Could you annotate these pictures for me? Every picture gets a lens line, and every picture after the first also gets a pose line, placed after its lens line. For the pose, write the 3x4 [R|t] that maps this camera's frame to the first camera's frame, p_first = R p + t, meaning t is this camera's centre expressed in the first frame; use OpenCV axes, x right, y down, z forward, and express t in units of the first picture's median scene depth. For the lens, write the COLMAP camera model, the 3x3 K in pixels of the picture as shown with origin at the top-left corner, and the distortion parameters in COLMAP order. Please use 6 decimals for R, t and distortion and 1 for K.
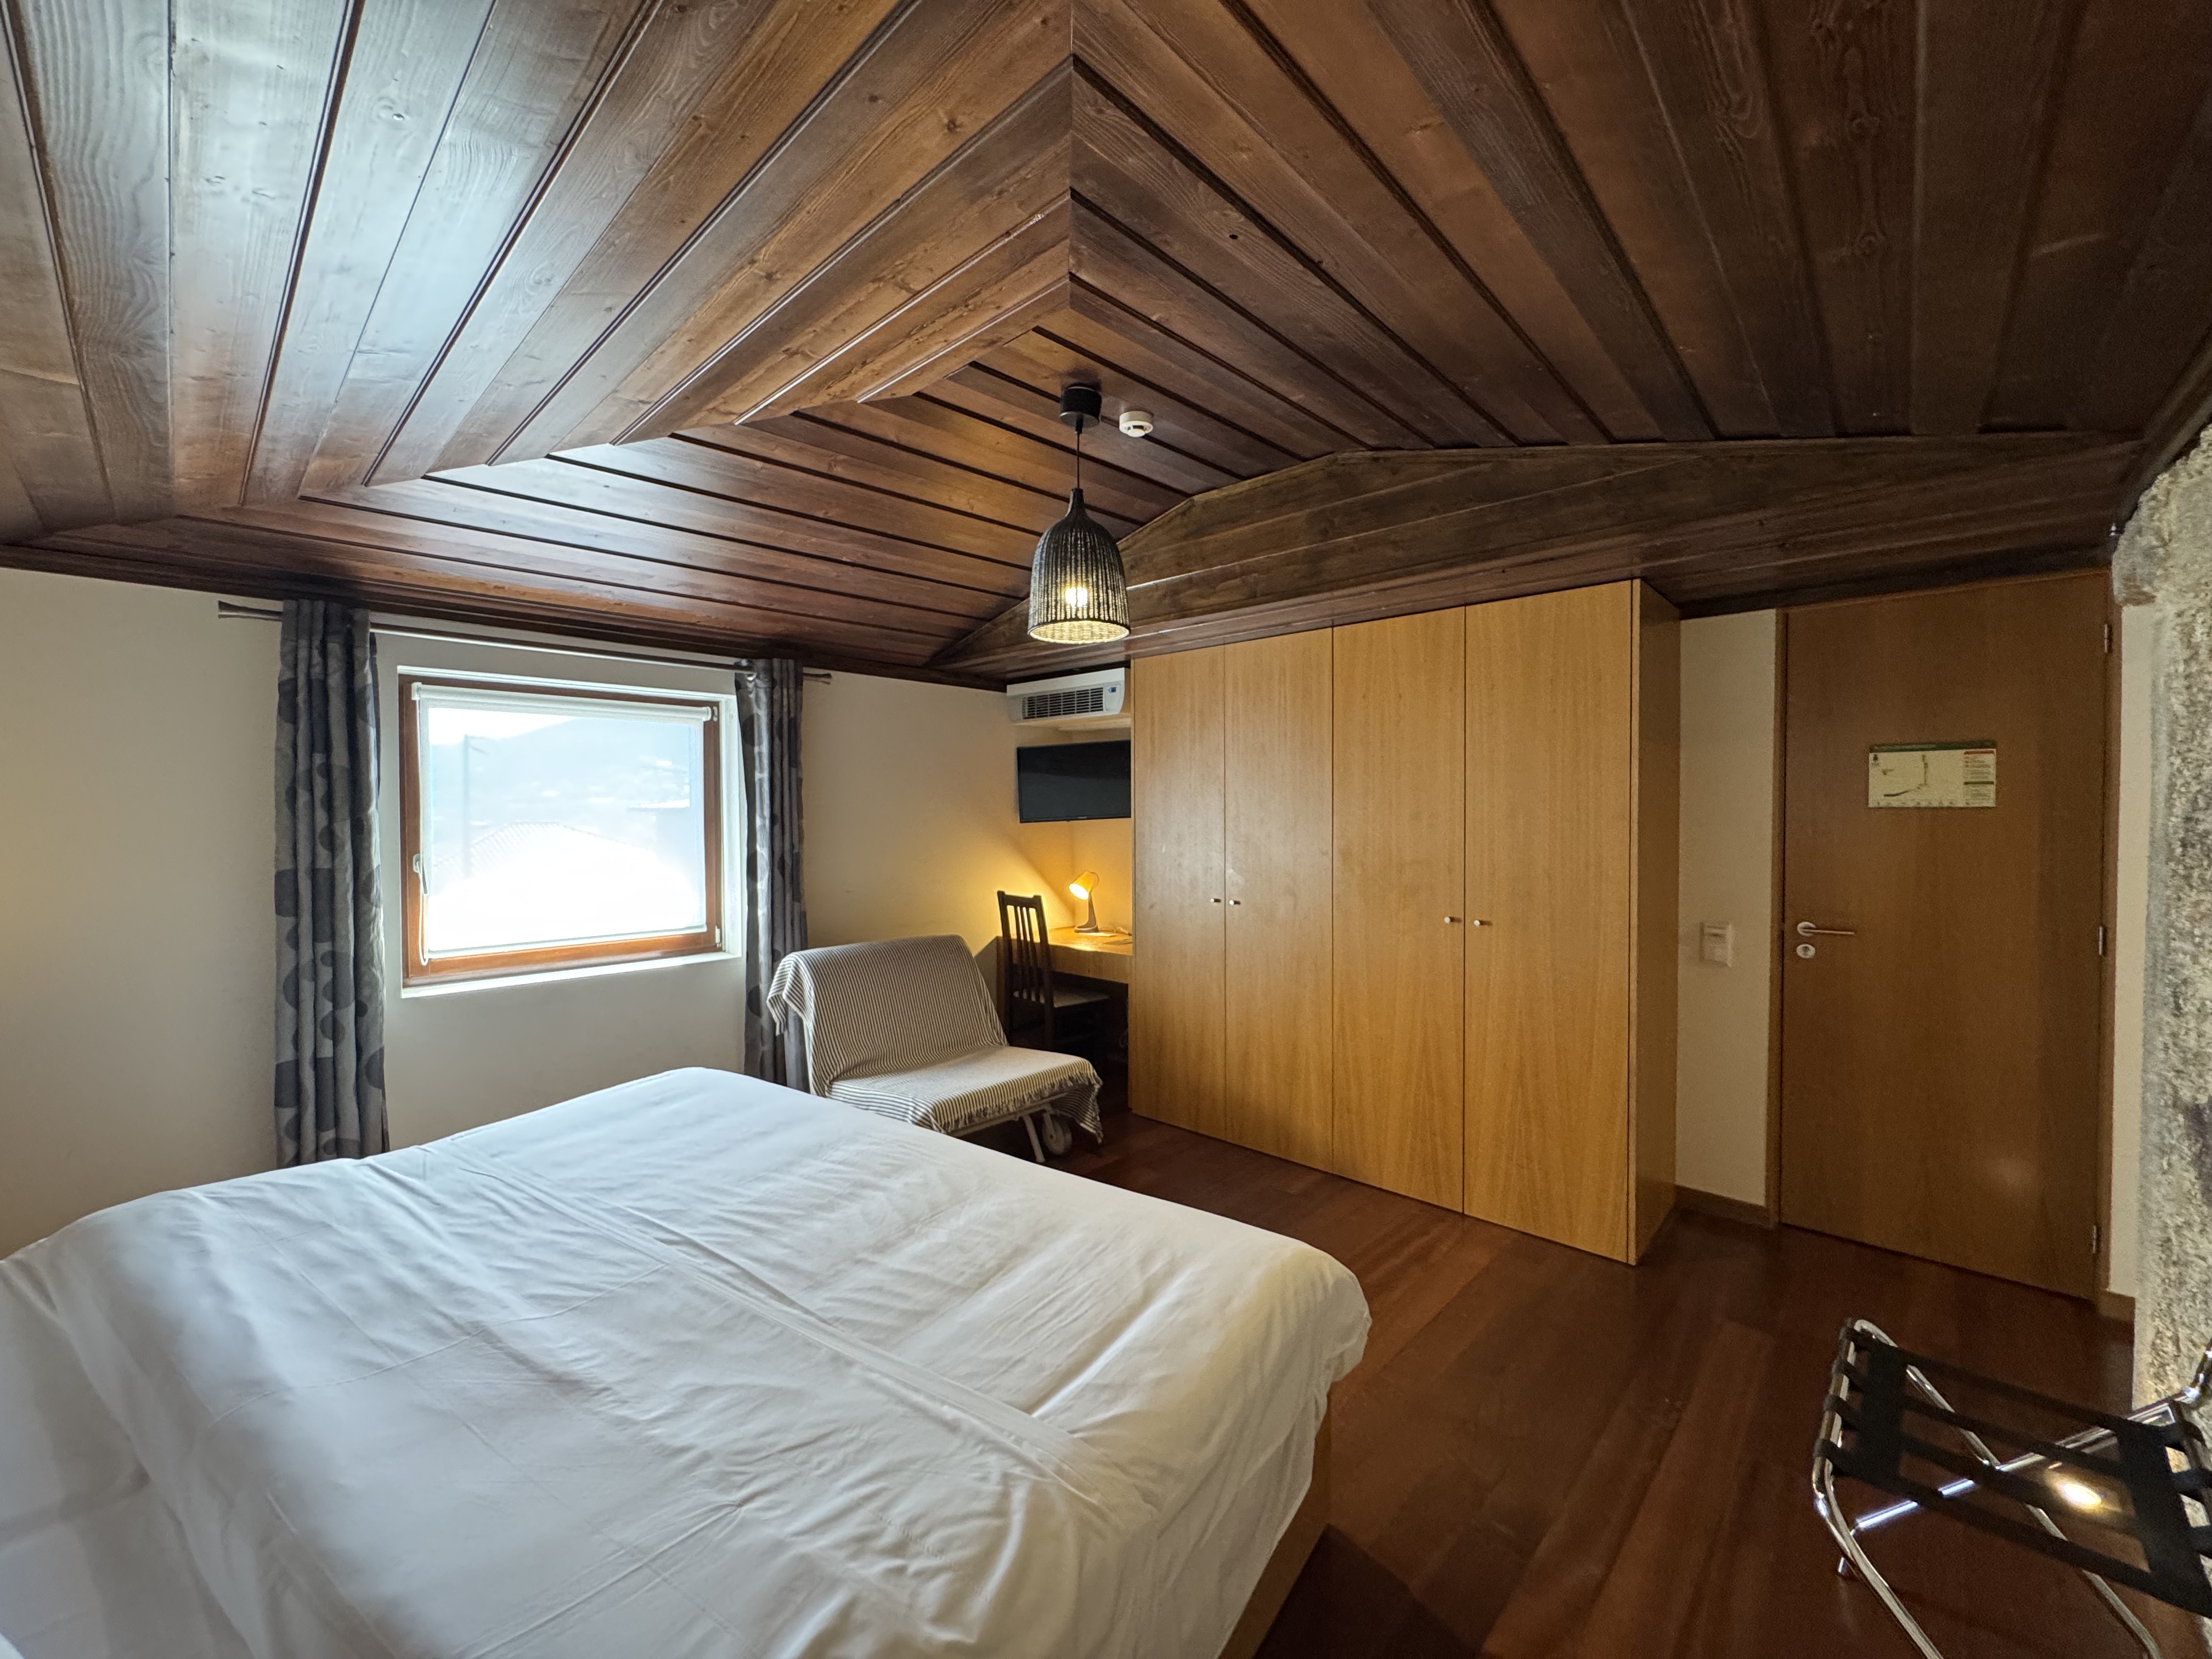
lens RADIAL K [[900.8, 0, 1106.0], [0, 900.8, 829.5], [0, 0, 1]] dist [-0.001113, 0.000063]
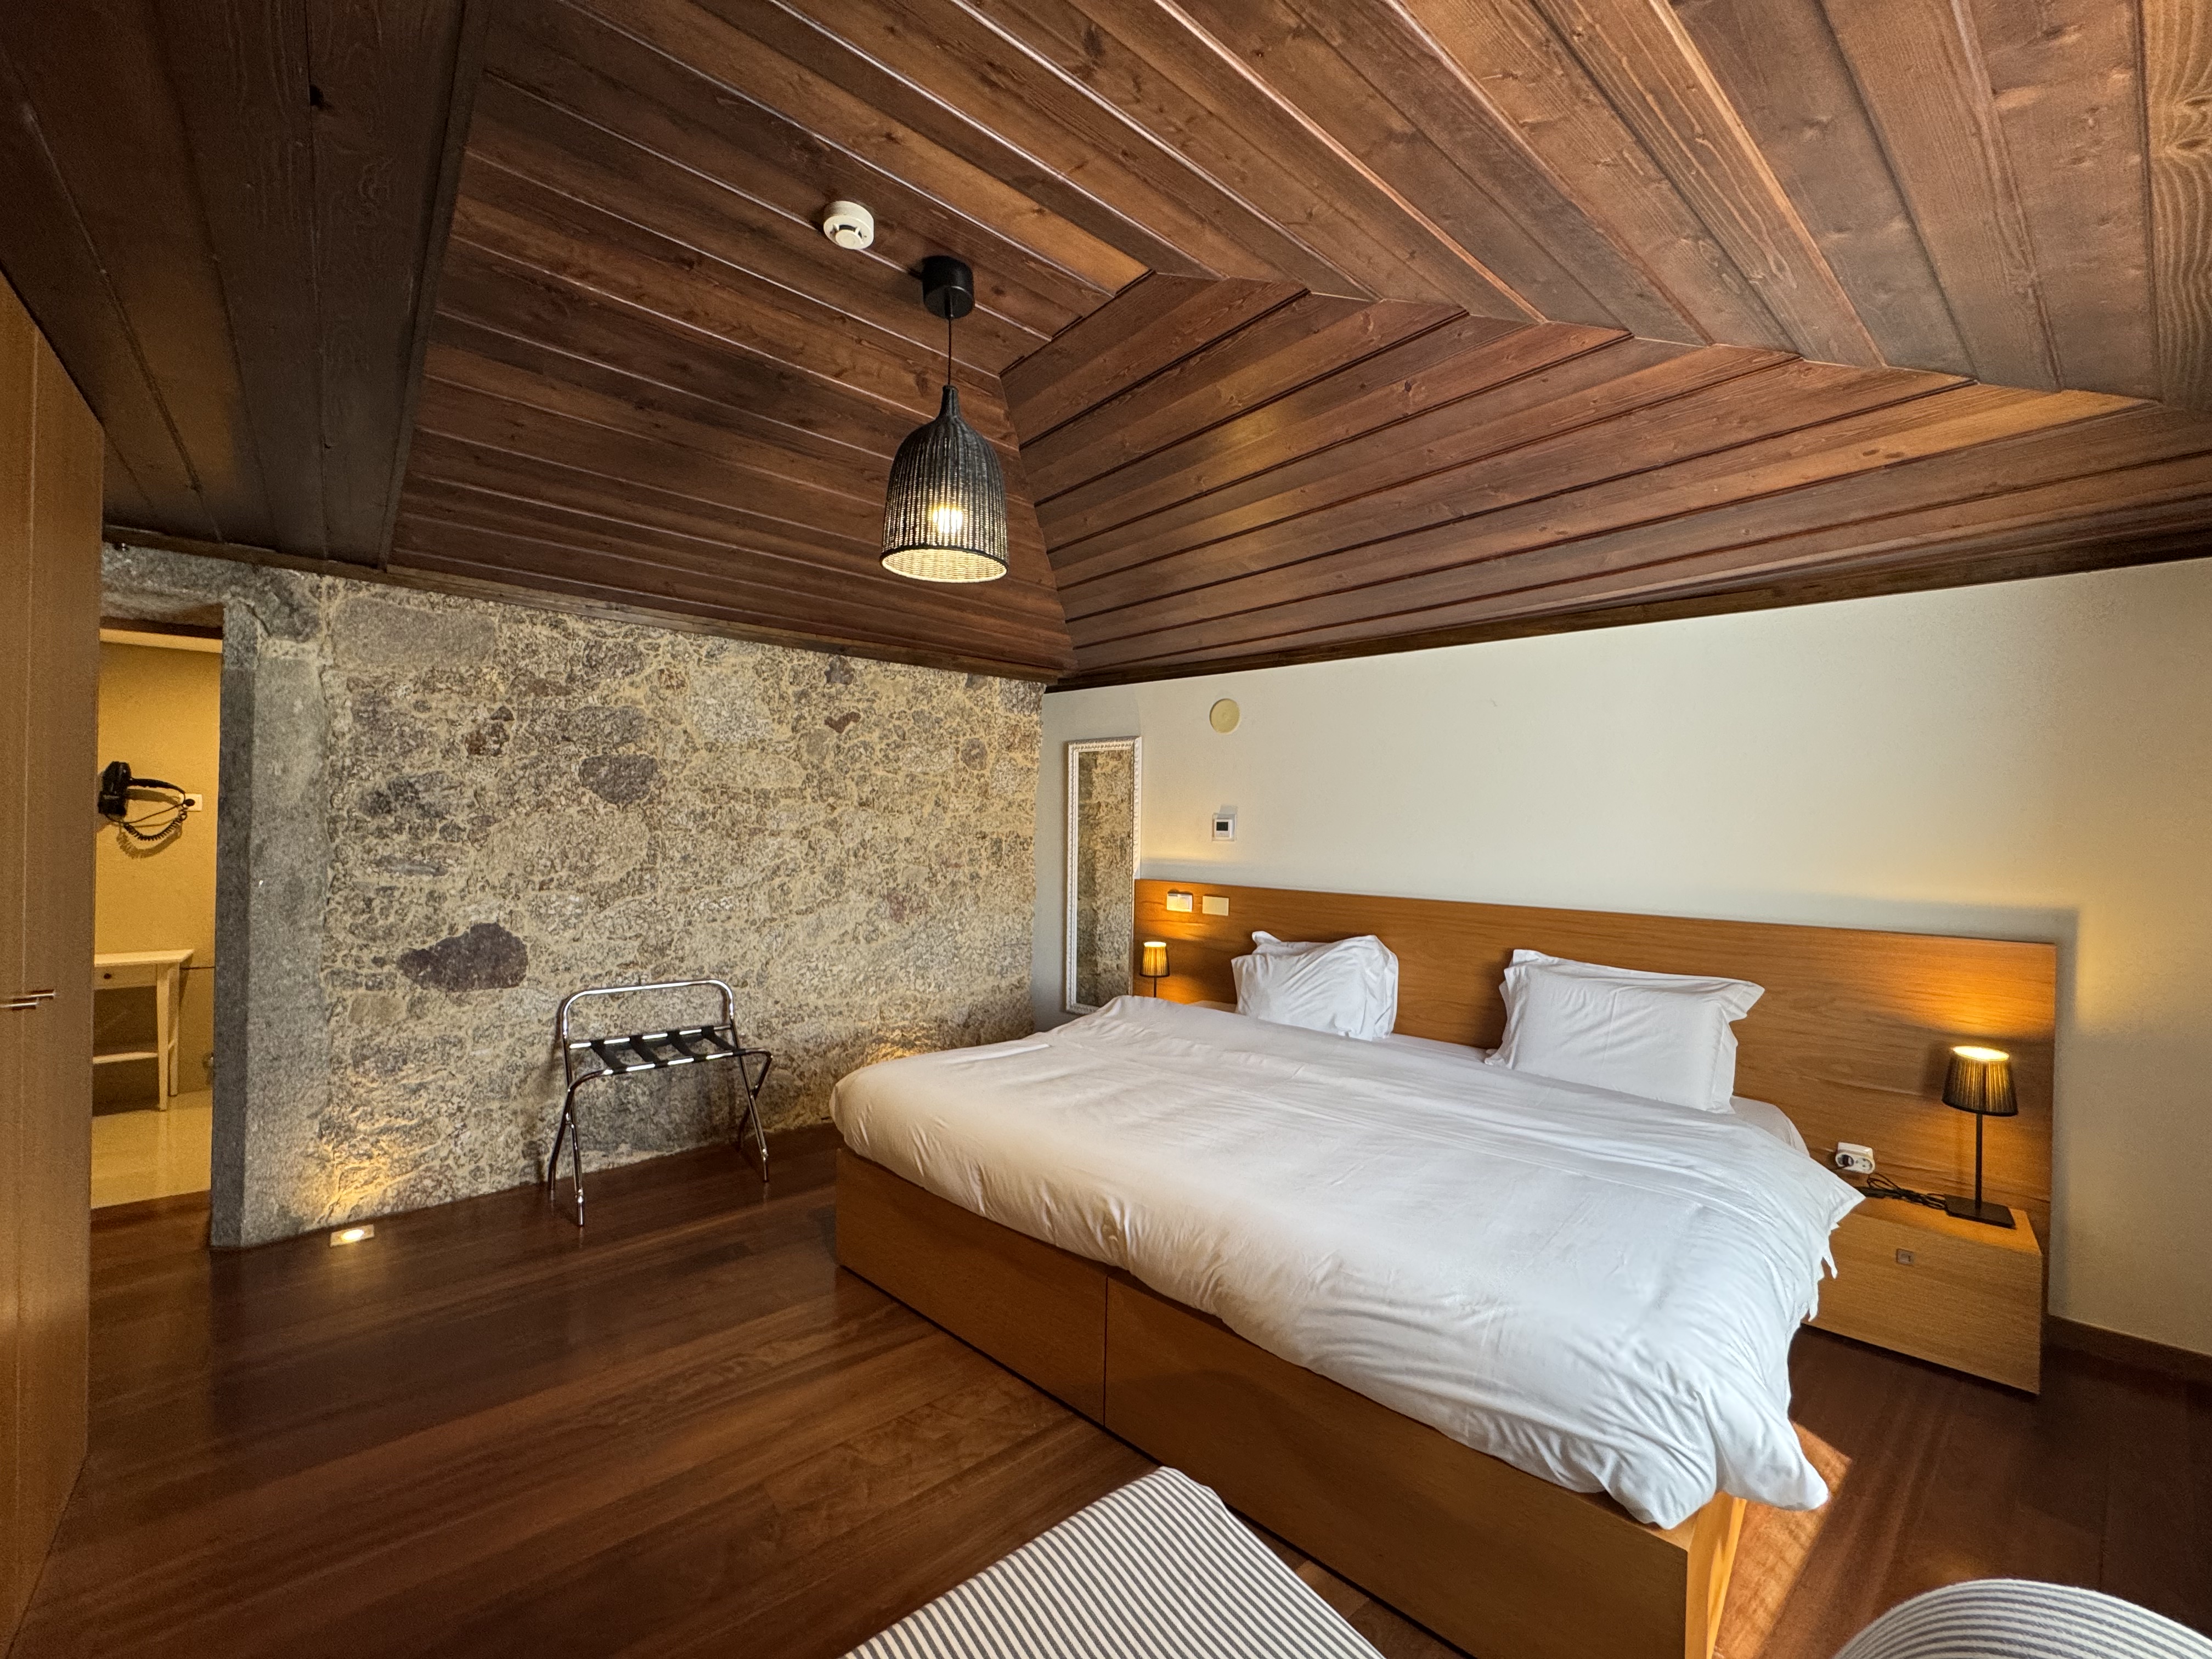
lens RADIAL K [[884.1, 0, 1107.5], [0, 884.1, 829.8], [0, 0, 1]] dist [-0.001889, -0.000631]
pose [[-0.994801, -0.014012, 0.100873, -0.298387], [-0.014024, 0.999901, 0.000583, 0.017981], [-0.100872, -0.000835, -0.994899, 2.080784]]
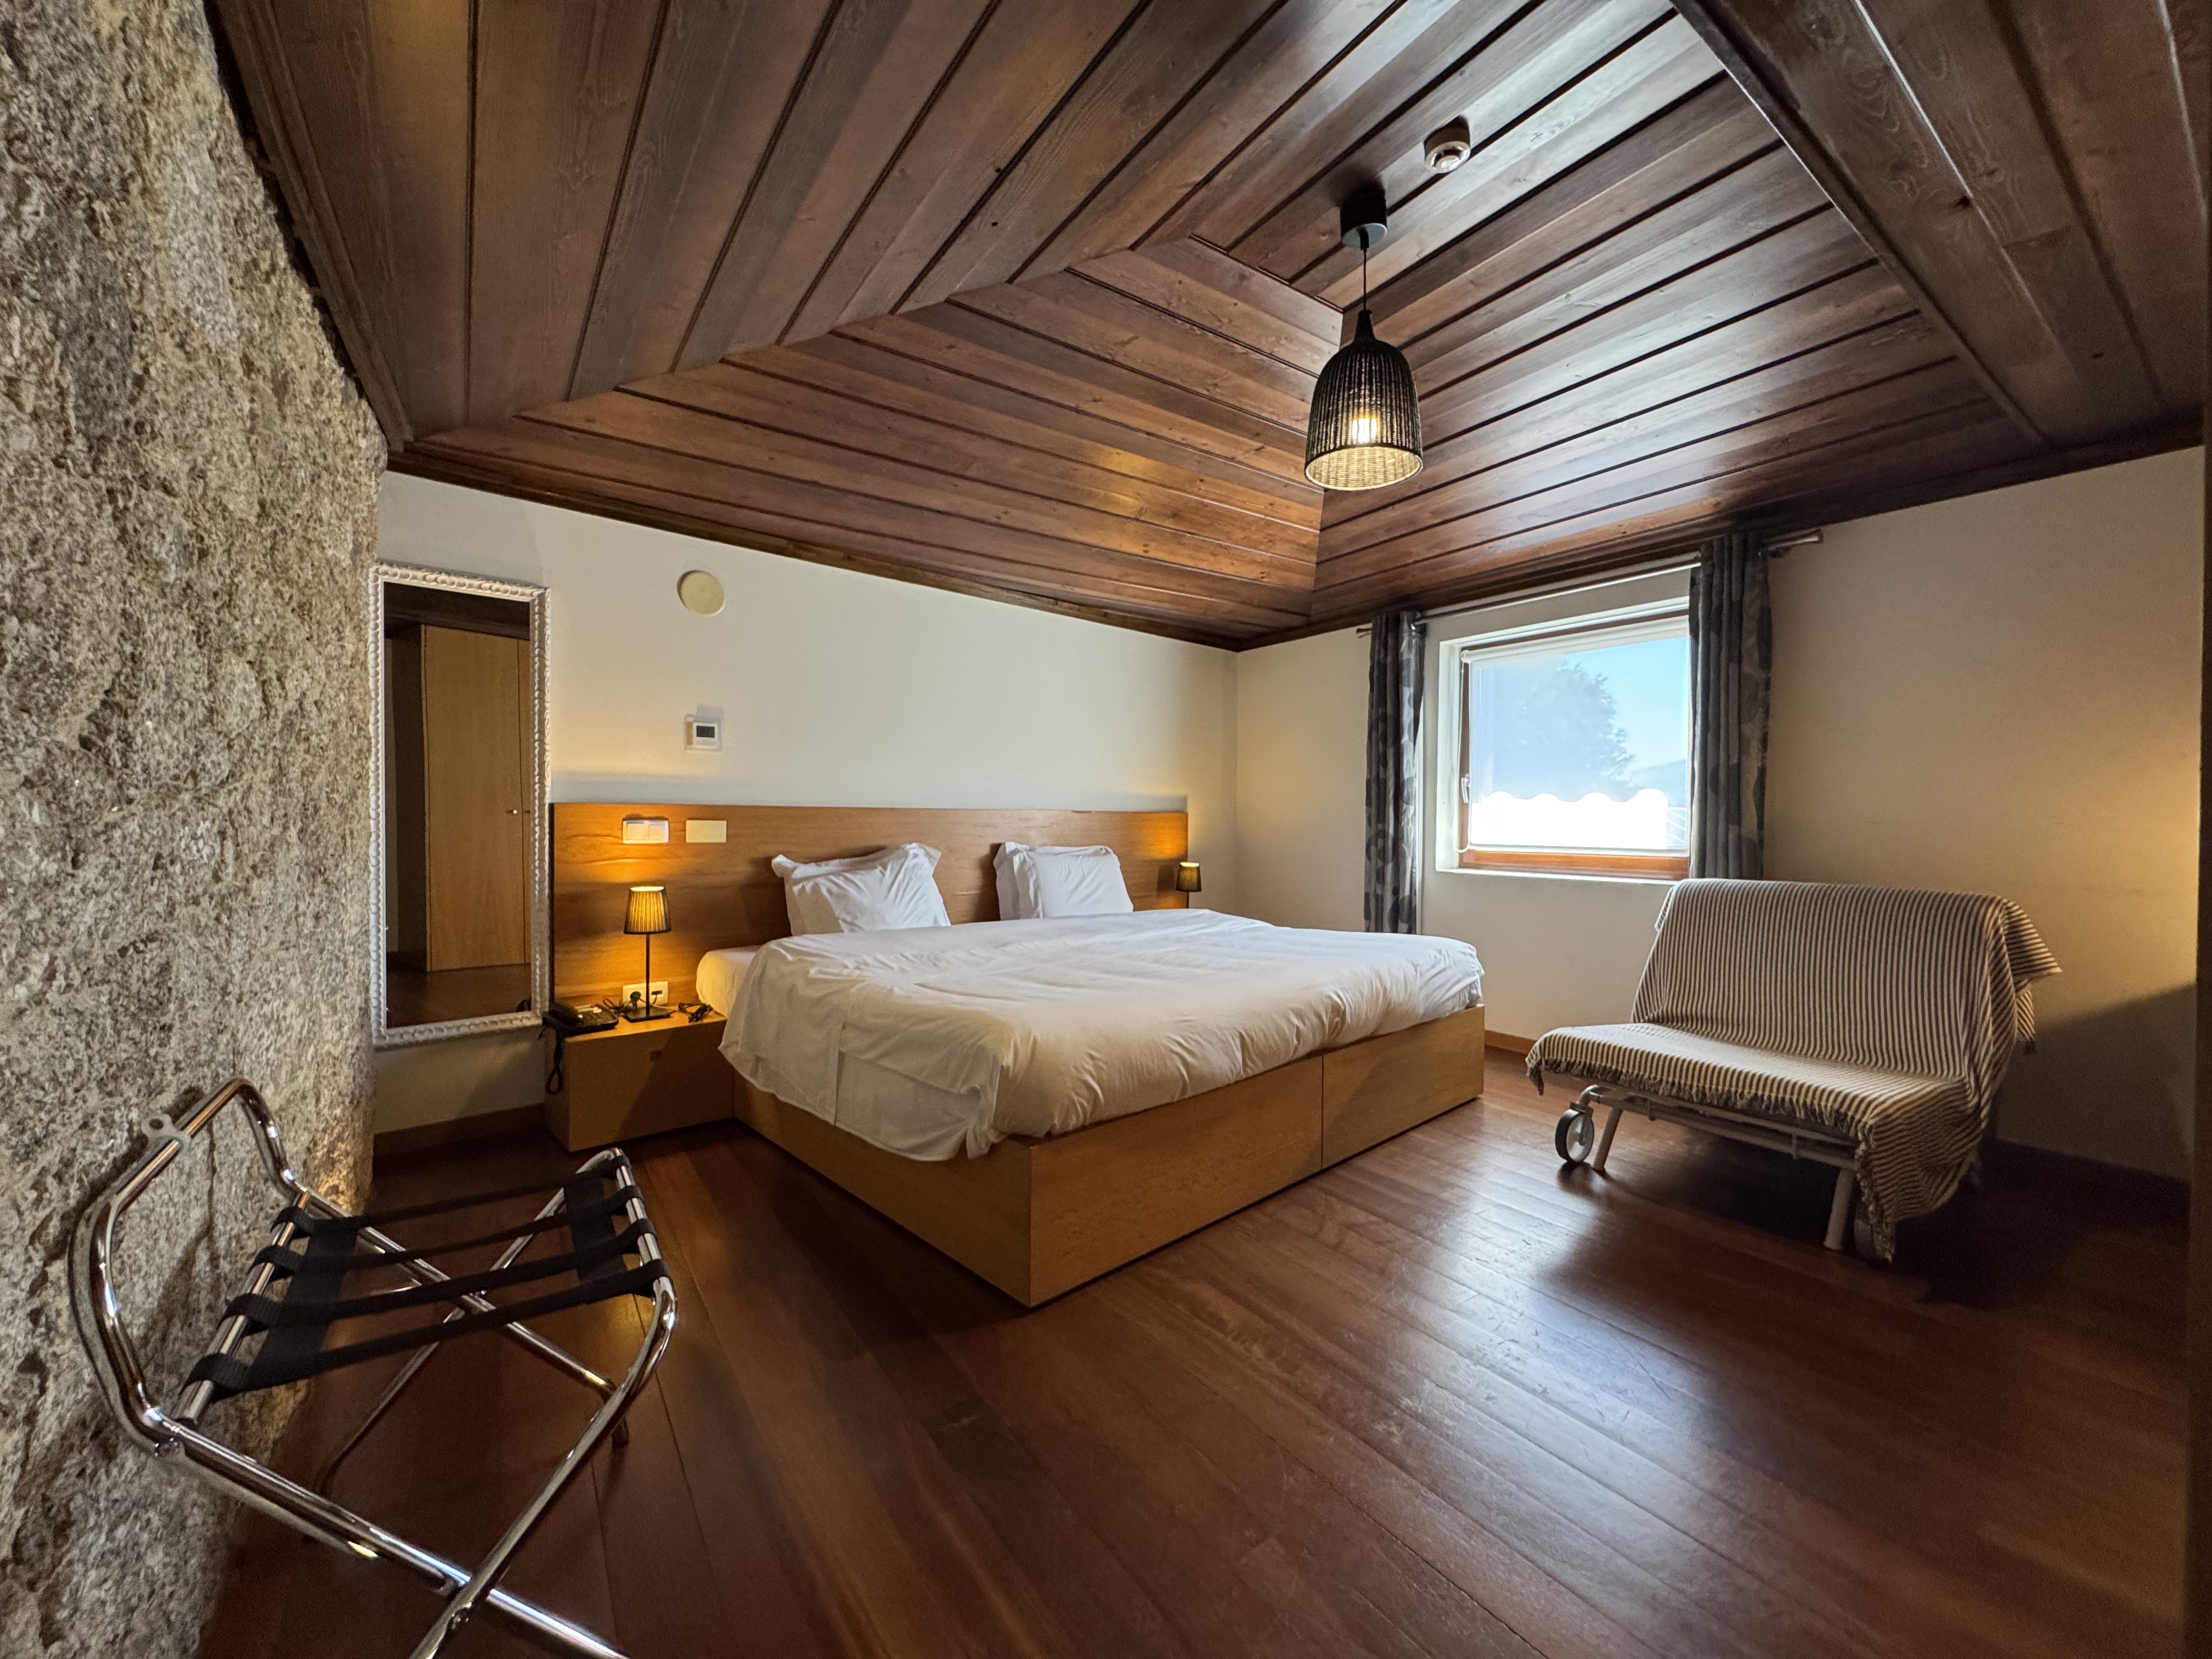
lens RADIAL K [[886.4, 0, 1106.0], [0, 886.4, 829.5], [0, 0, 1]] dist [-0.003566, 0.000468]
pose [[-0.184393, 0.019004, -0.982669, 1.086680], [-0.007915, 0.999752, 0.020819, 0.144739], [0.982821, 0.011617, -0.184197, 1.076792]]
